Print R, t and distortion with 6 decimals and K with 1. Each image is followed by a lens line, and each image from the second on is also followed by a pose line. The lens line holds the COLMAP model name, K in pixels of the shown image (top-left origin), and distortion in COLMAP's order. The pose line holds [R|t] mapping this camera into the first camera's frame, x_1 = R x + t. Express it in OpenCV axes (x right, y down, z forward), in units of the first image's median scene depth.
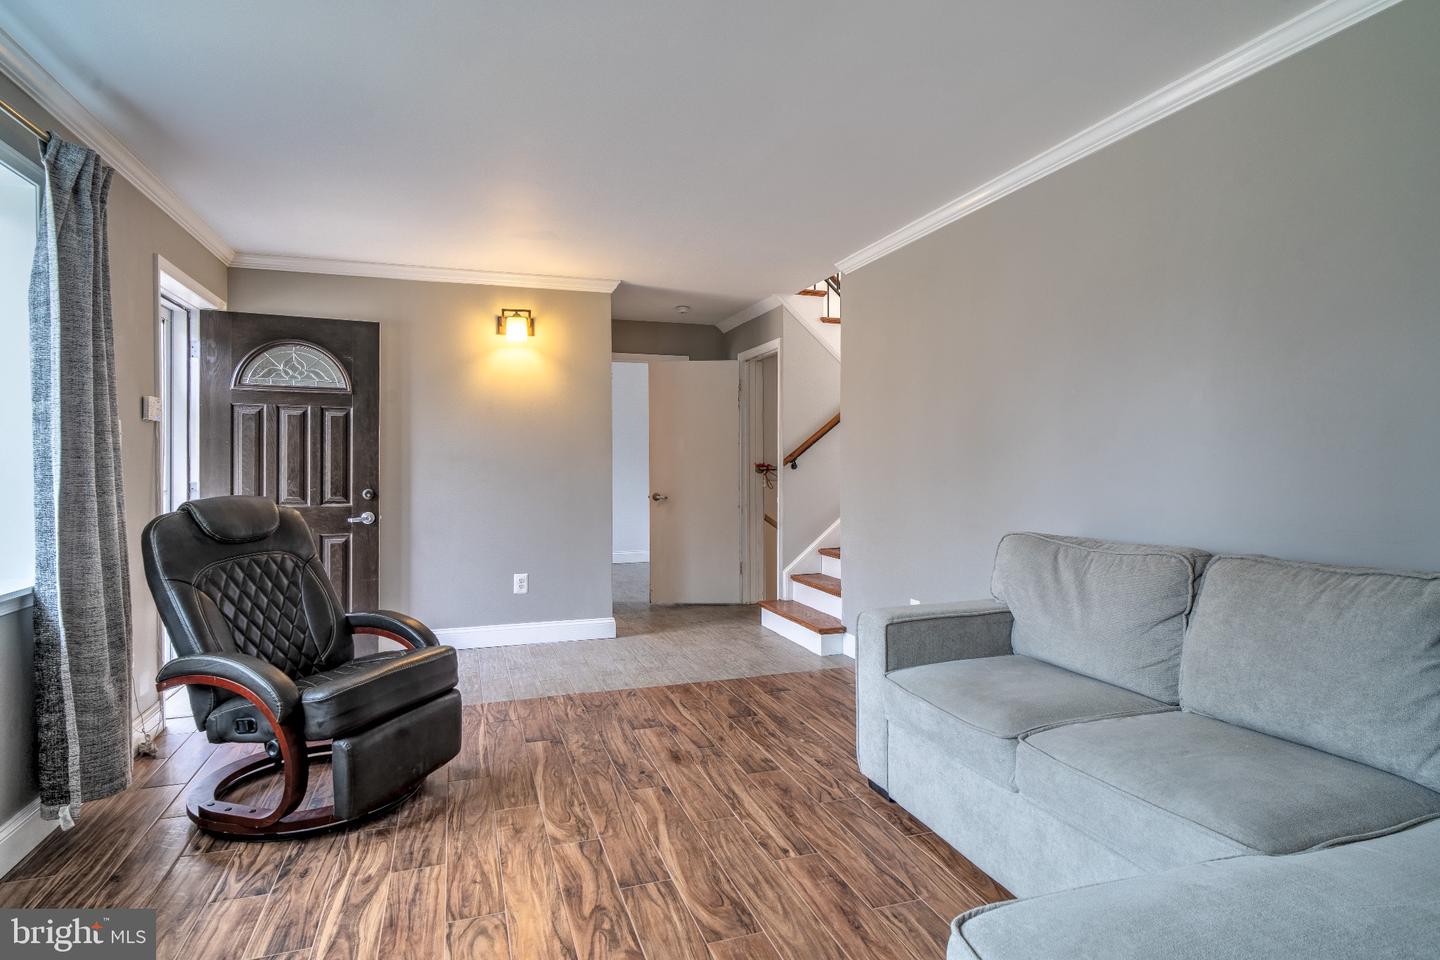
lens RADIAL K [[758.1, 0, 718.8], [0, 758.1, 463.0], [0, 0, 1]] dist [0.000436, -0.000548]
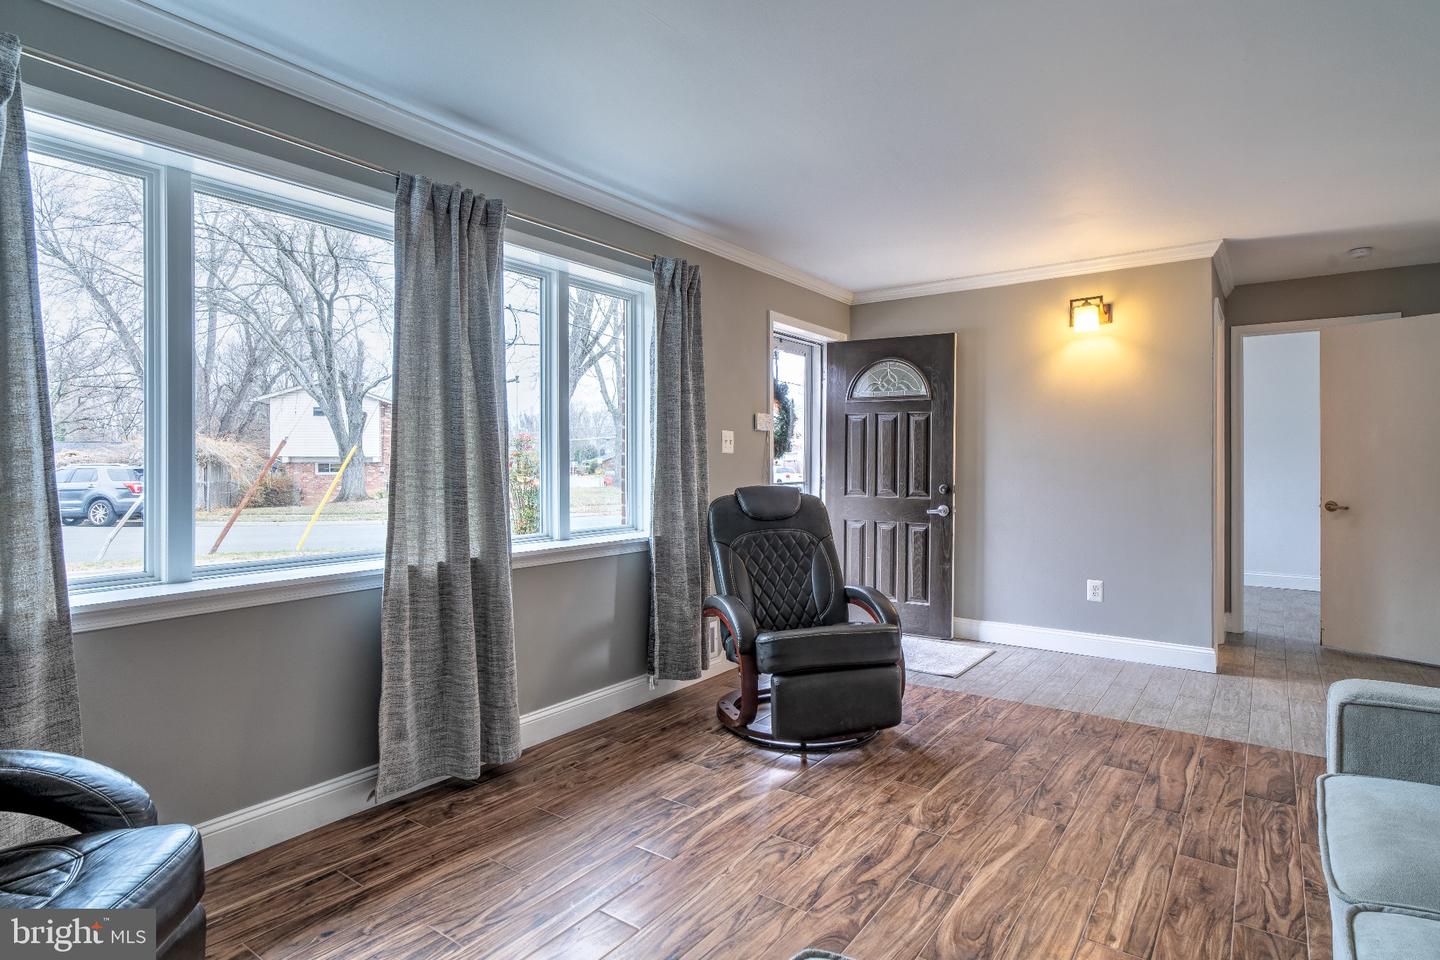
lens RADIAL K [[762.8, 0, 722.6], [0, 762.8, 454.9], [0, 0, 1]] dist [-0.000740, -0.000016]
pose [[0.576822, -0.005735, -0.816850, 0.437364], [-0.000908, 0.999970, -0.007662, -0.000141], [0.816869, 0.005162, 0.576800, 0.156452]]
